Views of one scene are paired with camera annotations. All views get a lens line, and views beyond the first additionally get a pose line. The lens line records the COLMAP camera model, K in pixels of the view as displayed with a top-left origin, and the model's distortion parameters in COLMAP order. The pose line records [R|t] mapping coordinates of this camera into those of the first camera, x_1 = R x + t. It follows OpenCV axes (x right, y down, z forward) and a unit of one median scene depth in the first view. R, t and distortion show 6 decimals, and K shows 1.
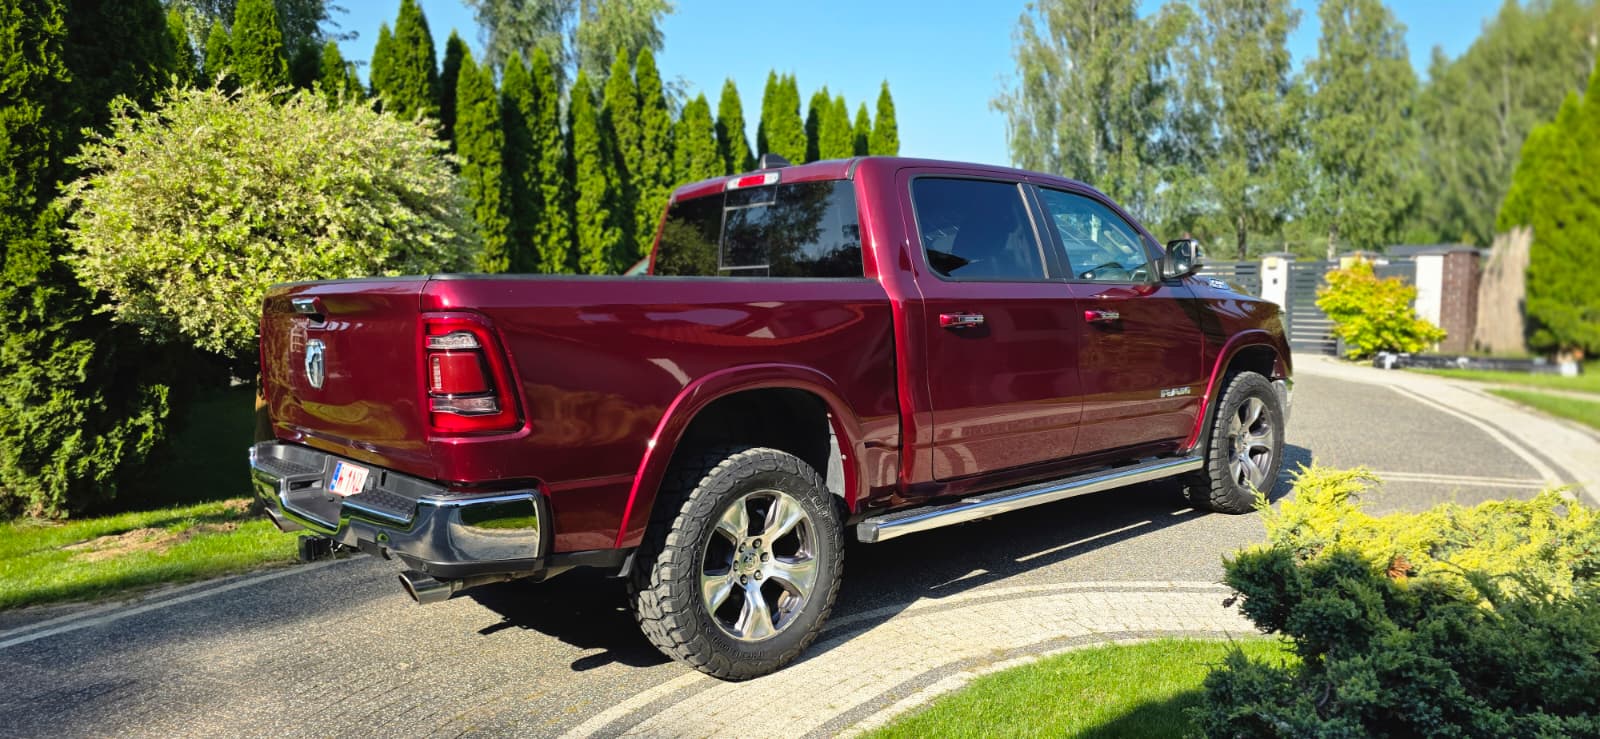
lens RADIAL K [[1076.7, 0, 803.7], [0, 1076.7, 381.3], [0, 0, 1]] dist [0.071078, -0.069498]
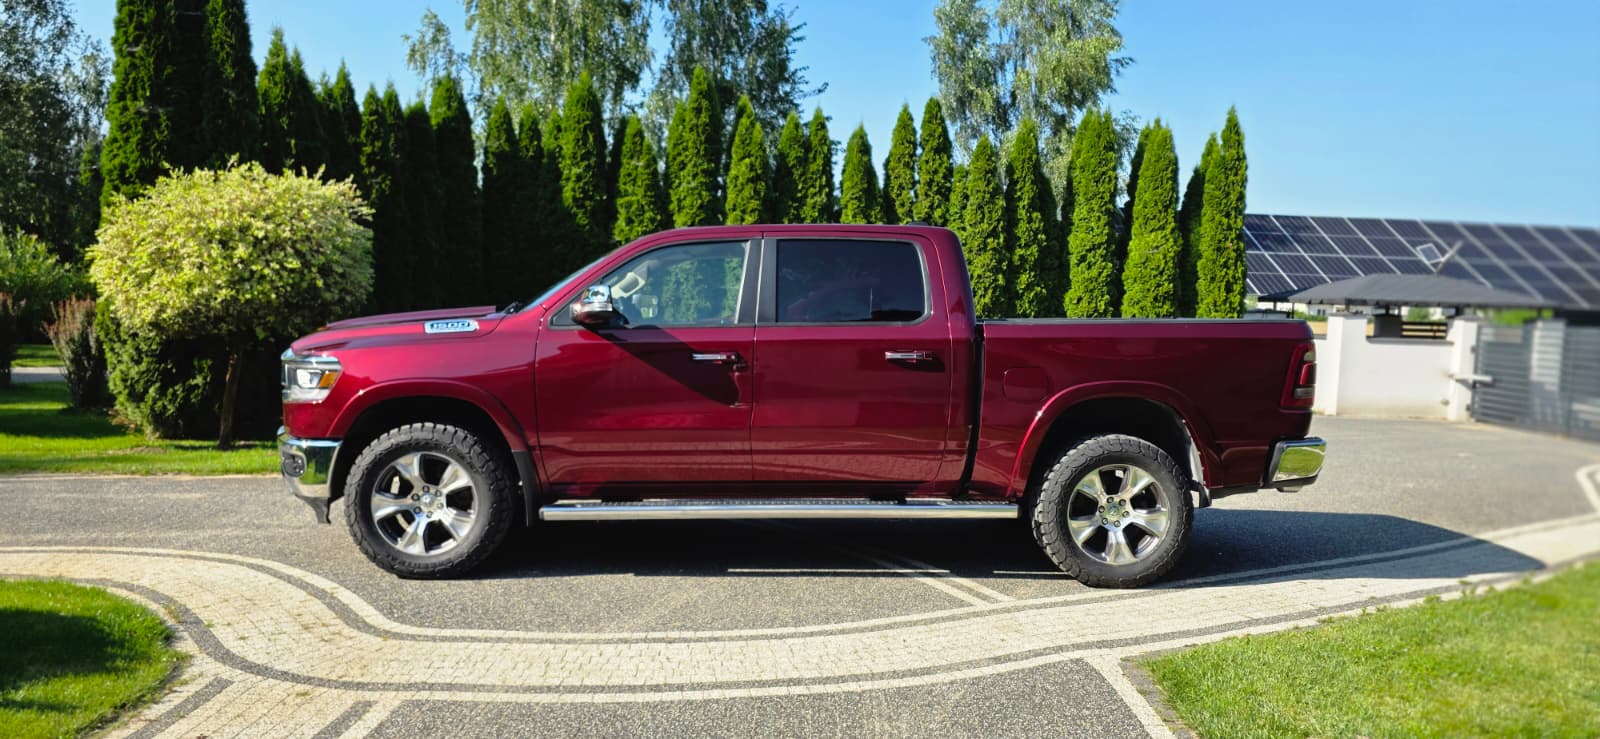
lens RADIAL K [[1076.7, 0, 788.4], [0, 1076.7, 386.4], [0, 0, 1]] dist [0.071078, -0.069498]
pose [[0.797150, 0.084565, -0.597830, 0.423540], [-0.102798, 0.994696, 0.003631, -0.021170], [0.594966, 0.058561, 0.801615, 0.107130]]
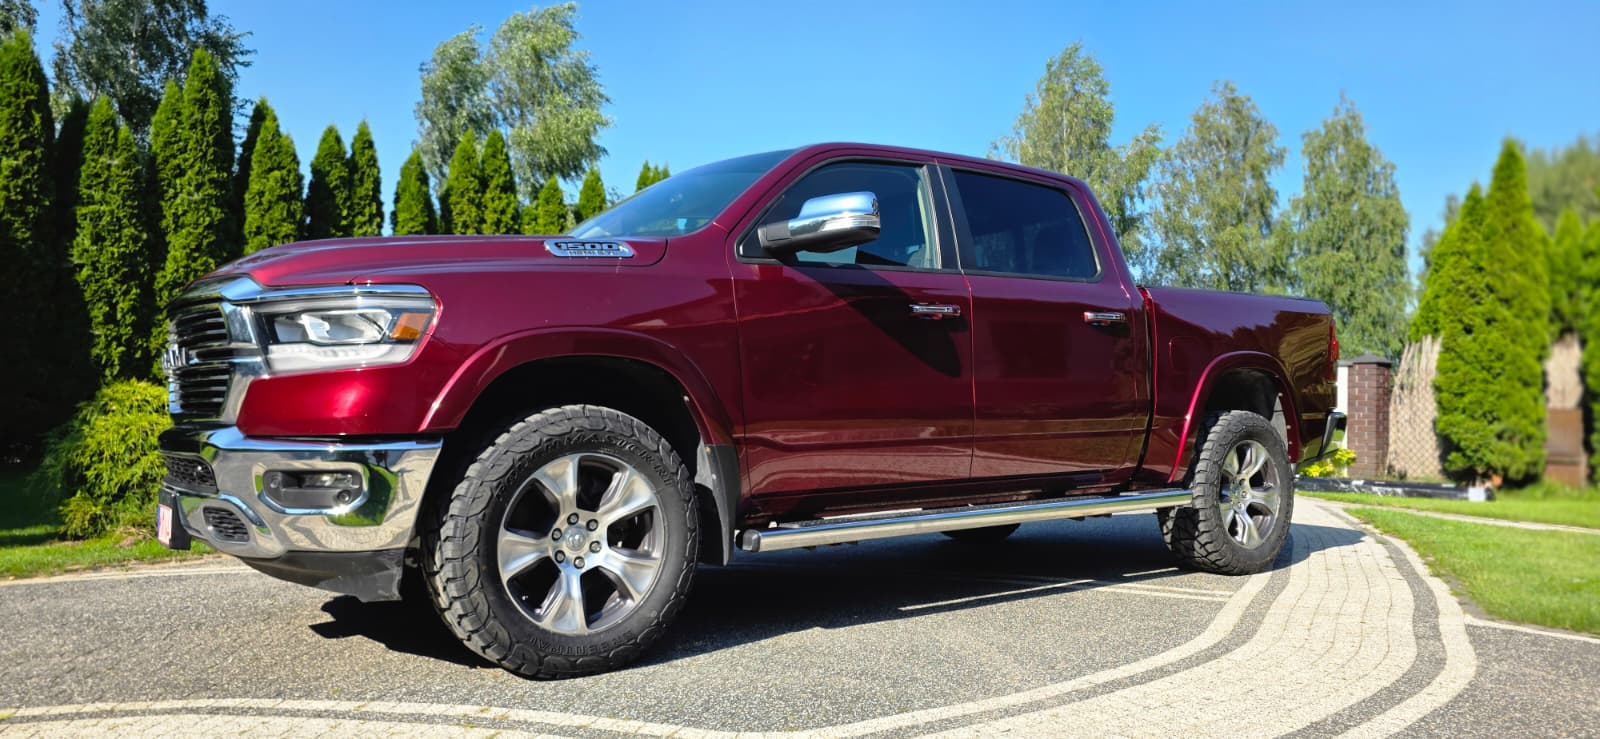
lens RADIAL K [[1076.7, 0, 800.4], [0, 1076.7, 381.7], [0, 0, 1]] dist [0.071078, -0.069498]
pose [[0.998799, 0.027404, -0.040623, 0.177699], [-0.032453, 0.991069, -0.129338, 0.023929], [0.036716, 0.130500, 0.990768, 0.115622]]
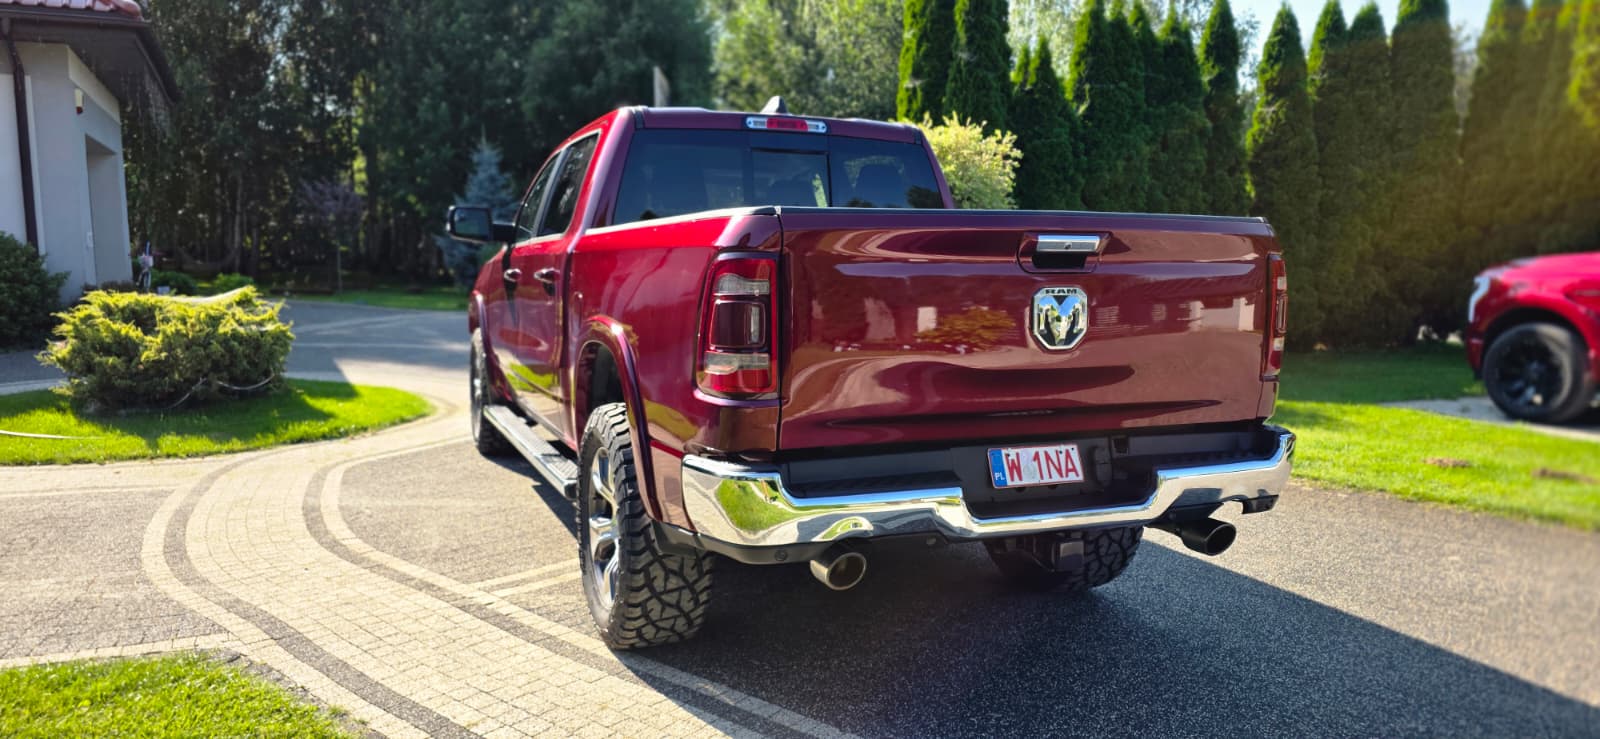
lens RADIAL K [[1076.7, 0, 795.3], [0, 1076.7, 369.8], [0, 0, 1]] dist [0.071078, -0.069498]
pose [[-0.289348, 0.129174, -0.948468, 0.499098], [-0.098446, 0.981583, 0.163716, -0.062007], [0.952148, 0.140744, -0.271303, 0.548100]]
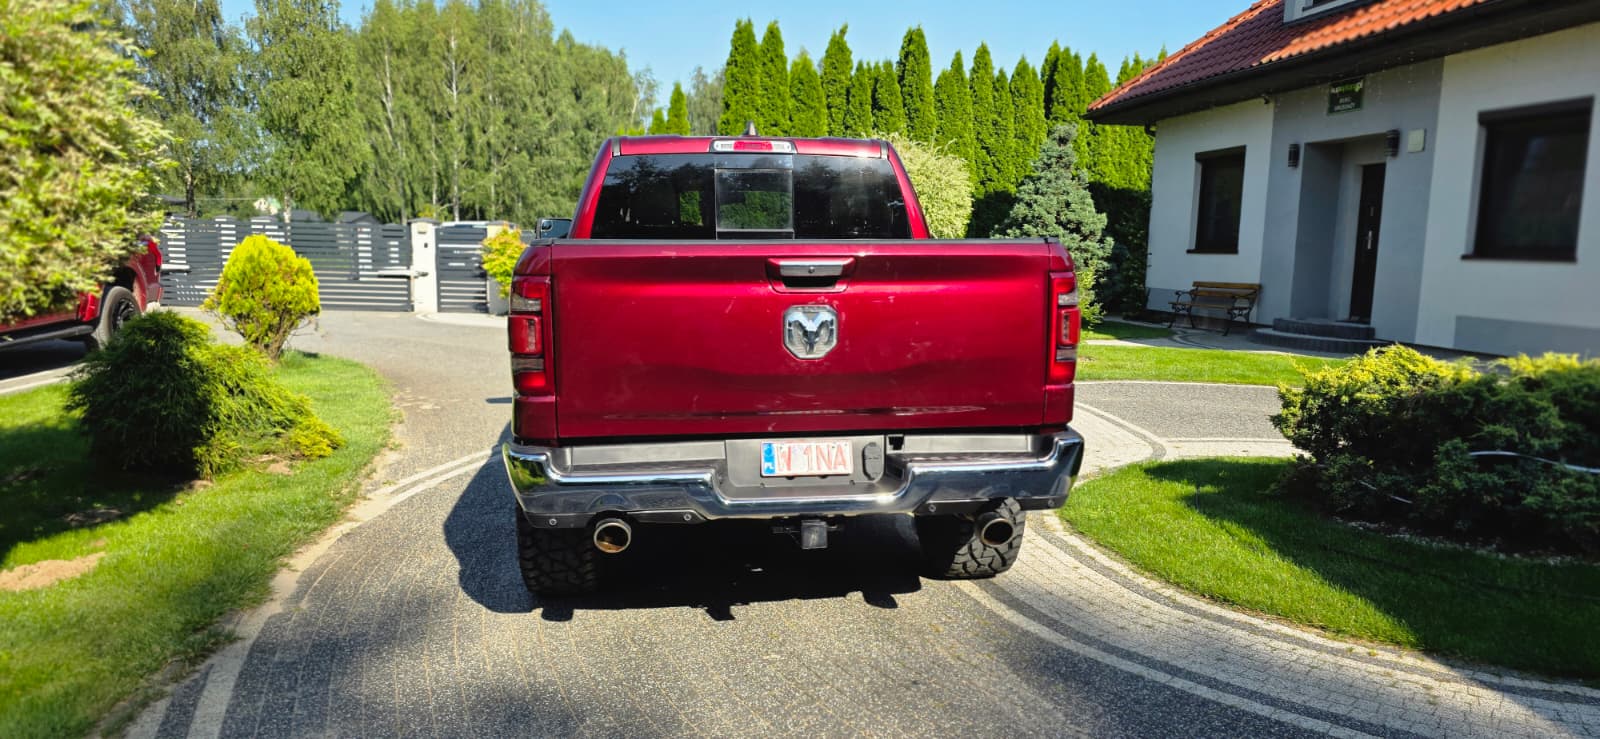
lens RADIAL K [[1076.7, 0, 806.3], [0, 1076.7, 387.4], [0, 0, 1]] dist [0.071078, -0.069498]
pose [[0.553242, -0.088029, 0.828356, -0.274854], [0.055762, 0.996084, 0.068611, -0.006833], [-0.831152, 0.008232, 0.555984, 0.116892]]
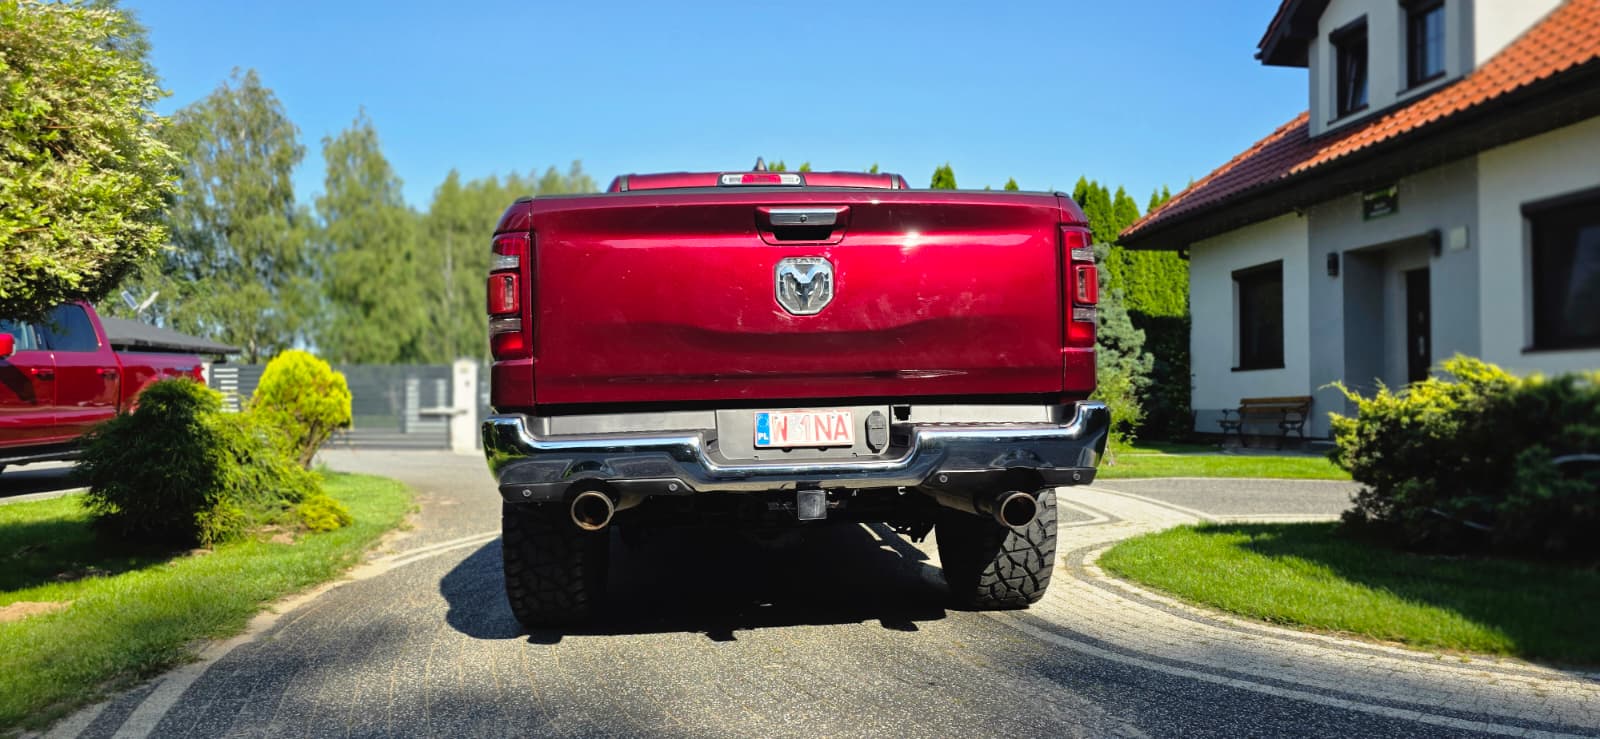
lens RADIAL K [[1076.7, 0, 795.4], [0, 1076.7, 374.5], [0, 0, 1]] dist [0.071078, -0.069498]
pose [[0.594846, 0.035019, 0.803077, -0.258188], [0.073998, 0.992423, -0.098086, 0.031045], [-0.800427, 0.117772, 0.587747, 0.120389]]
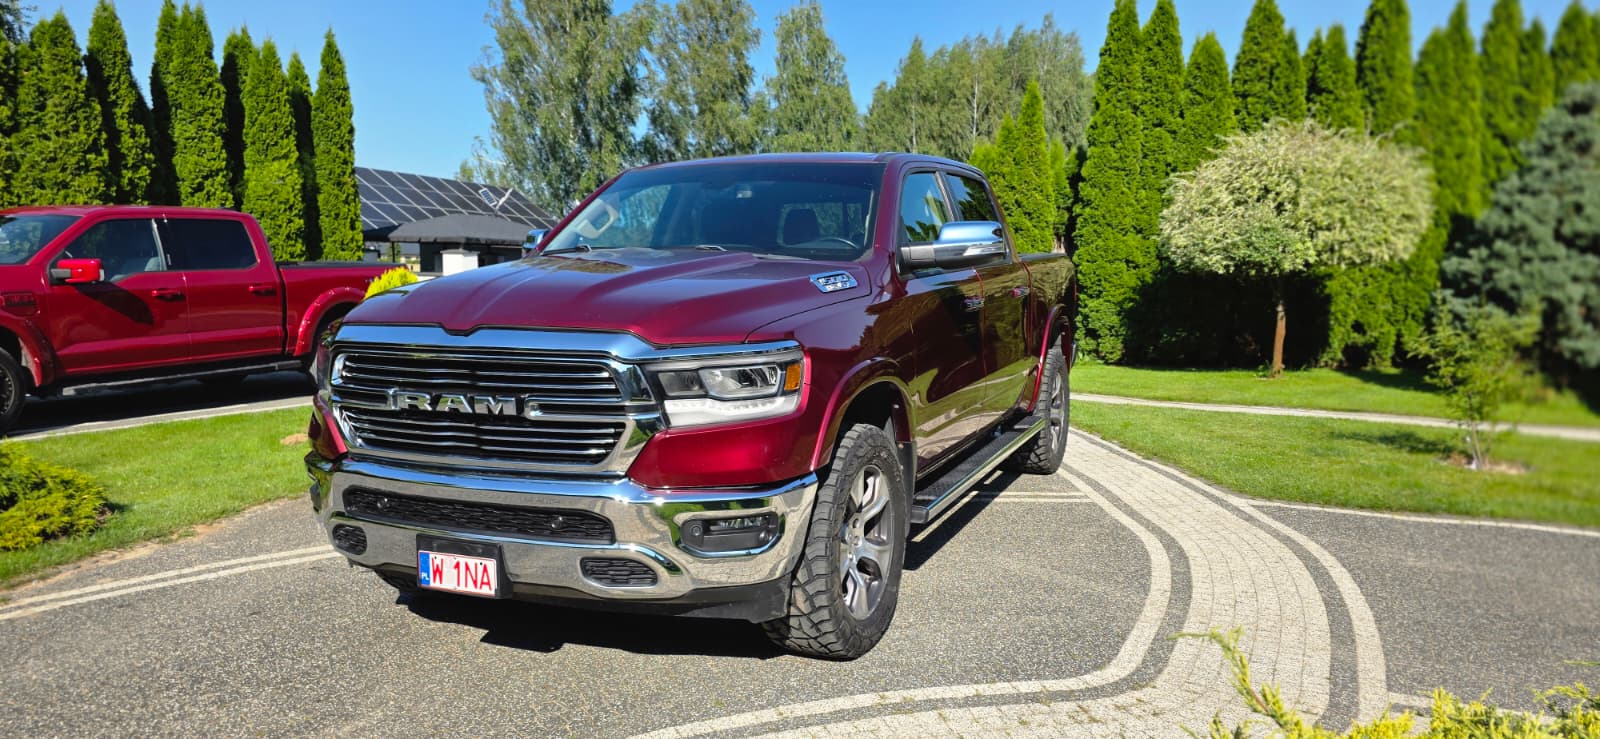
lens RADIAL K [[1076.7, 0, 800.8], [0, 1076.7, 384.3], [0, 0, 1]] dist [0.071078, -0.069498]
pose [[0.891499, -0.023885, 0.452393, 0.013355], [0.022285, 0.999712, 0.008867, -0.007654], [-0.452475, 0.002176, 0.891775, 0.112993]]
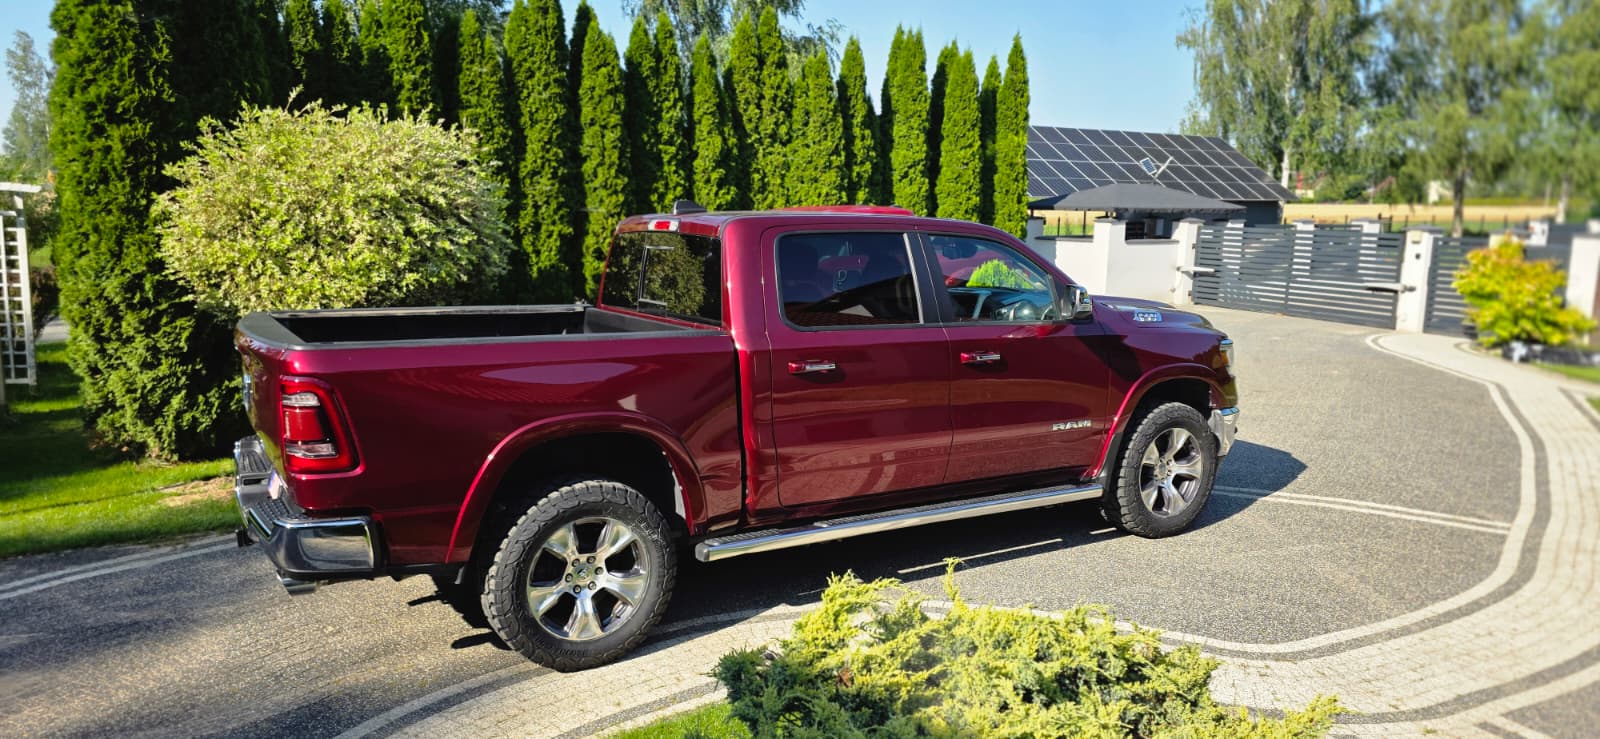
lens RADIAL K [[1076.7, 0, 801.8], [0, 1076.7, 383.5], [0, 0, 1]] dist [0.071078, -0.069498]
pose [[0.982929, 0.055259, -0.175488, 0.091887], [-0.042689, 0.996298, 0.074615, -0.033913], [0.178962, -0.065850, 0.981650, -0.027808]]
